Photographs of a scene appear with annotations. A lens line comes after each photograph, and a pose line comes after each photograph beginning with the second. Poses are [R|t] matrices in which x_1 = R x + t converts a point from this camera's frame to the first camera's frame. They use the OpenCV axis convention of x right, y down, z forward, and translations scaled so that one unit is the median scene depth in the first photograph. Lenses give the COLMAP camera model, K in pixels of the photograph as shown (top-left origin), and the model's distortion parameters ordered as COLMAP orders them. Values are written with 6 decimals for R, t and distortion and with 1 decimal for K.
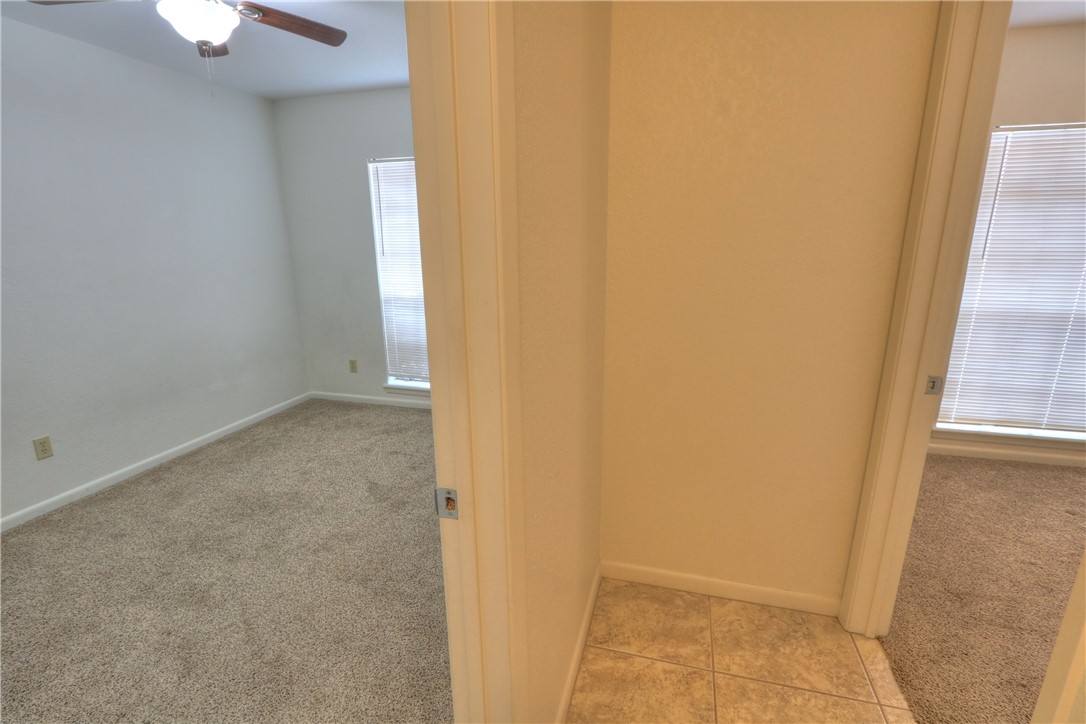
lens RADIAL K [[503.3, 0, 537.9], [0, 503.3, 368.9], [0, 0, 1]] dist [-0.023421, 0.005095]
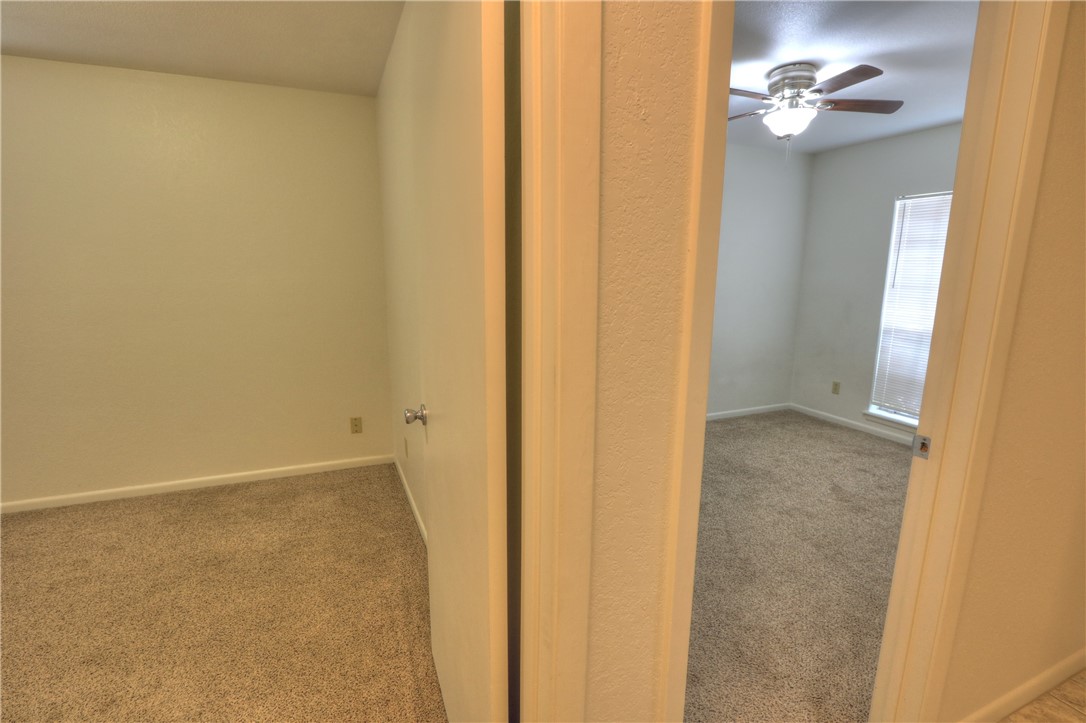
lens RADIAL K [[503.3, 0, 536.9], [0, 503.3, 367.4], [0, 0, 1]] dist [-0.023421, 0.005095]
pose [[0.624402, 0.165807, -0.763302, 0.060516], [-0.211084, 0.976670, 0.039482, 0.067705], [0.752041, 0.136468, 0.644834, -0.264838]]
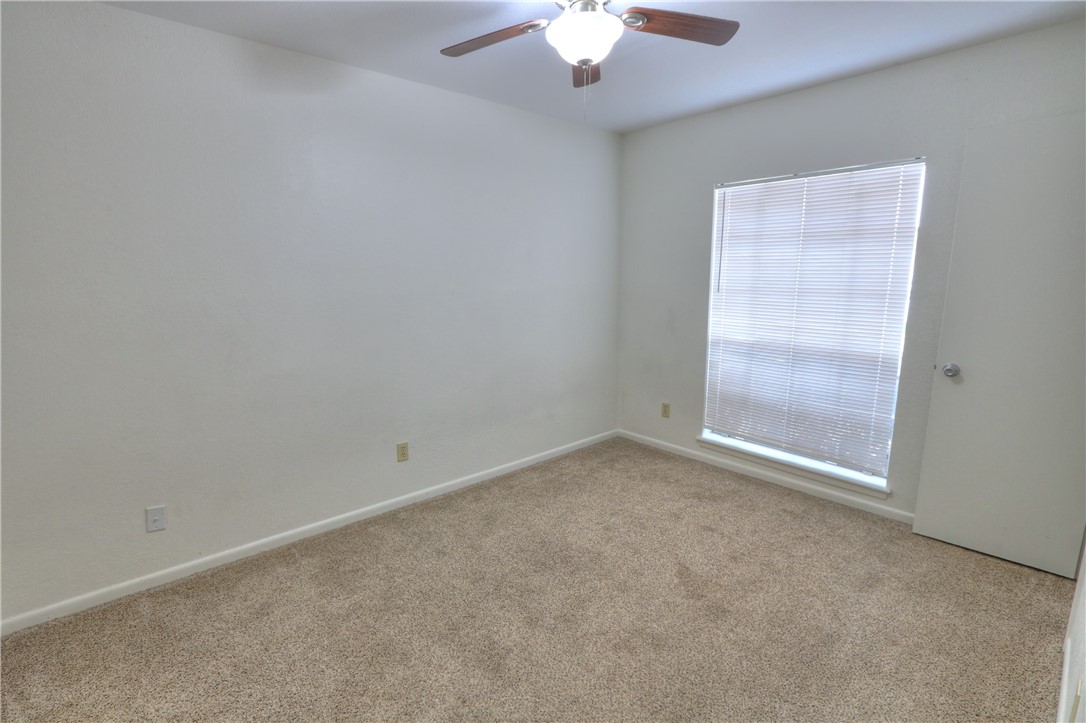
lens RADIAL K [[503.3, 0, 537.7], [0, 503.3, 370.7], [0, 0, 1]] dist [-0.023421, 0.005095]
pose [[0.839769, 0.109341, -0.531821, -0.130130], [-0.138353, 0.990271, -0.014869, -0.047351], [0.525021, 0.086066, 0.846727, 0.150014]]
